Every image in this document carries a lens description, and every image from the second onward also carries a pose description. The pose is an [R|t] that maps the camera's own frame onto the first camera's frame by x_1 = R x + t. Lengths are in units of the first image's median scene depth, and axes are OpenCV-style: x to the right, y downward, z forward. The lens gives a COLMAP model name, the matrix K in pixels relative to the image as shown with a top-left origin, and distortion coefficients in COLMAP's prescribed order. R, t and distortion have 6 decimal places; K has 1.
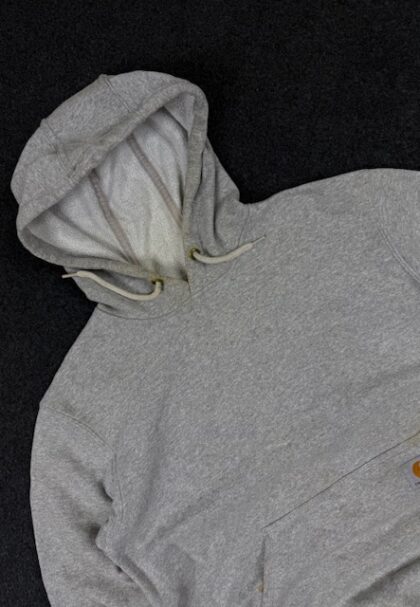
lens RADIAL K [[420.9, 0, 210.0], [0, 420.9, 308.2], [0, 0, 1]] dist [0.036881, -0.010800]
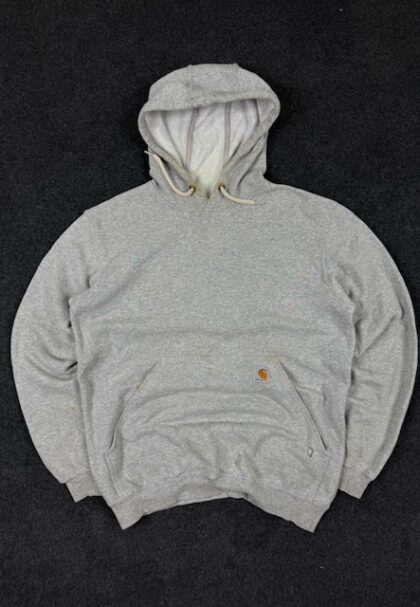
lens RADIAL K [[420.9, 0, 207.3], [0, 420.9, 305.7], [0, 0, 1]] dist [0.036881, -0.010800]
pose [[0.828815, 0.558421, 0.035103, 0.112402], [-0.556882, 0.829366, -0.045111, 0.343636], [-0.054304, 0.017840, 0.998365, -0.584790]]
